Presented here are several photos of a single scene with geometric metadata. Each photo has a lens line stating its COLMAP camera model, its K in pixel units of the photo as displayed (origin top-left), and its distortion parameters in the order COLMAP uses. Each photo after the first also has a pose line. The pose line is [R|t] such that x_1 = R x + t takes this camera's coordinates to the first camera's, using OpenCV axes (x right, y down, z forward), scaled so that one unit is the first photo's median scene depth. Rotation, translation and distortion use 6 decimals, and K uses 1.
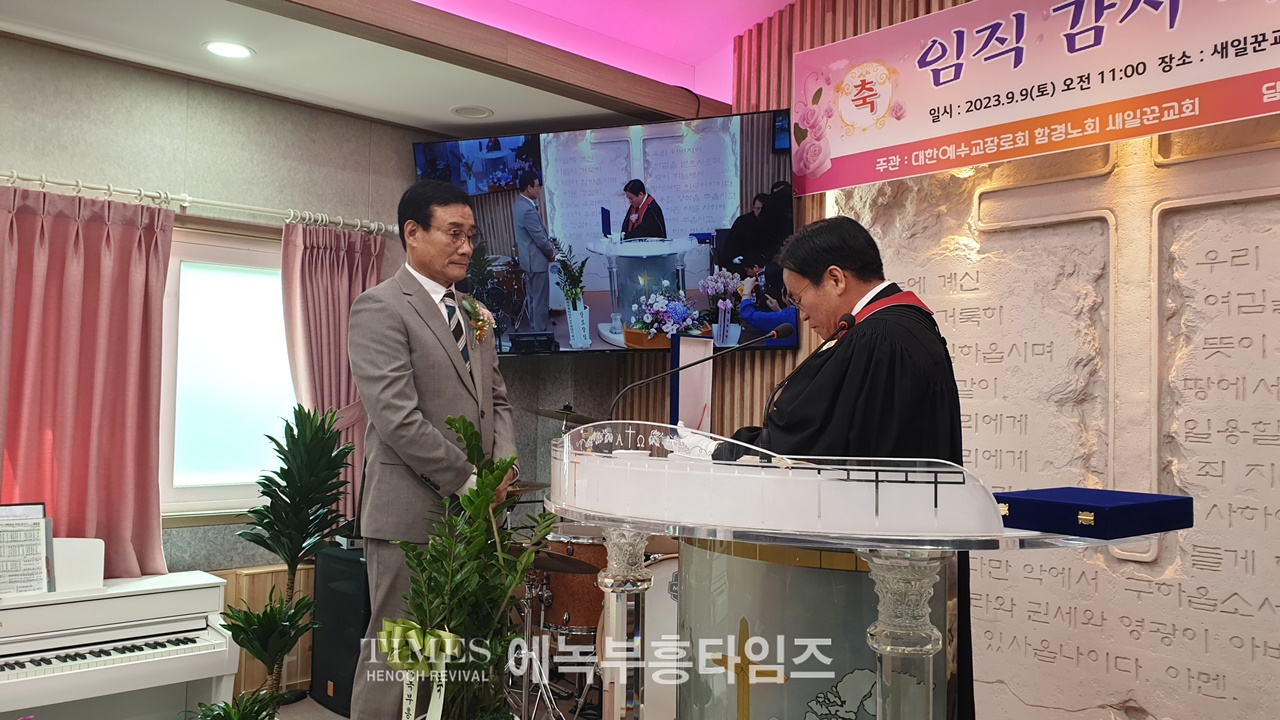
lens RADIAL K [[1004.1, 0, 662.4], [0, 1004.1, 364.0], [0, 0, 1]] dist [-0.018094, 0.061471]
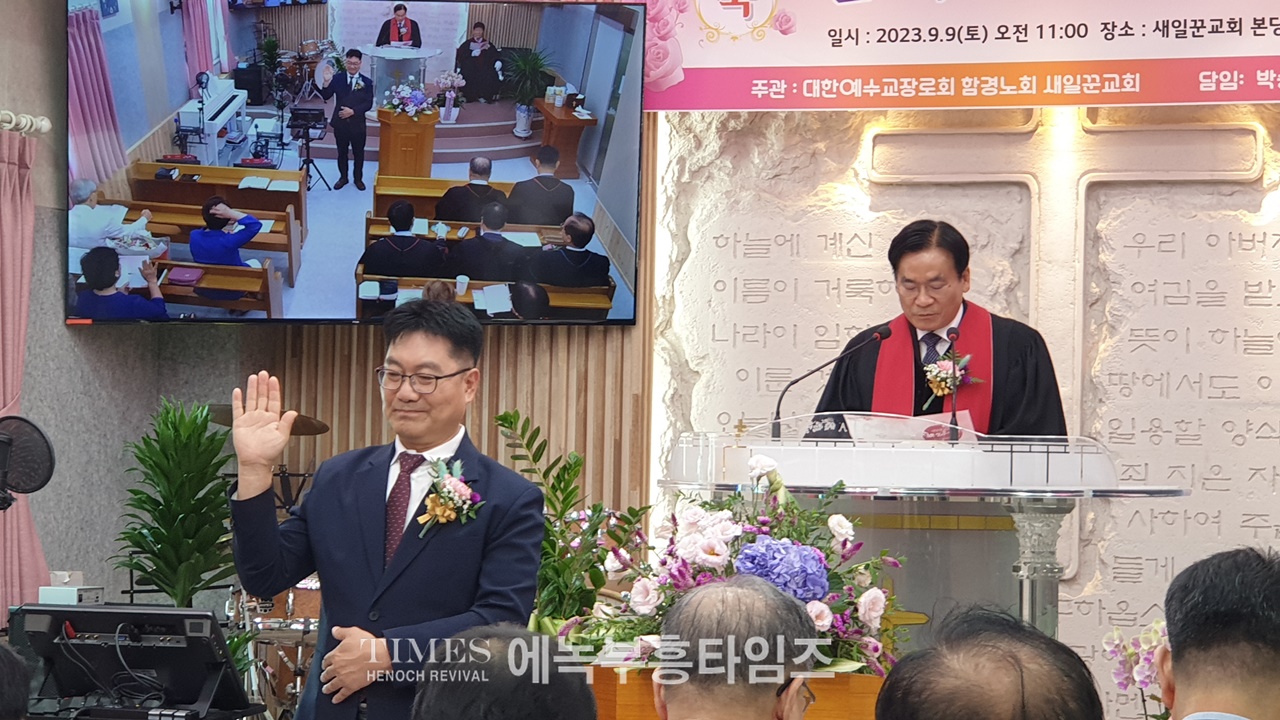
lens RADIAL K [[3192.3, 0, 688.8], [0, 3192.3, 358.2], [0, 0, 1]] dist [0.034259, 4.160890]
pose [[0.886238, 0.009901, 0.463125, -1.039852], [-0.022315, 0.999523, 0.021335, -0.047022], [-0.462693, -0.029243, 0.886036, -1.244238]]
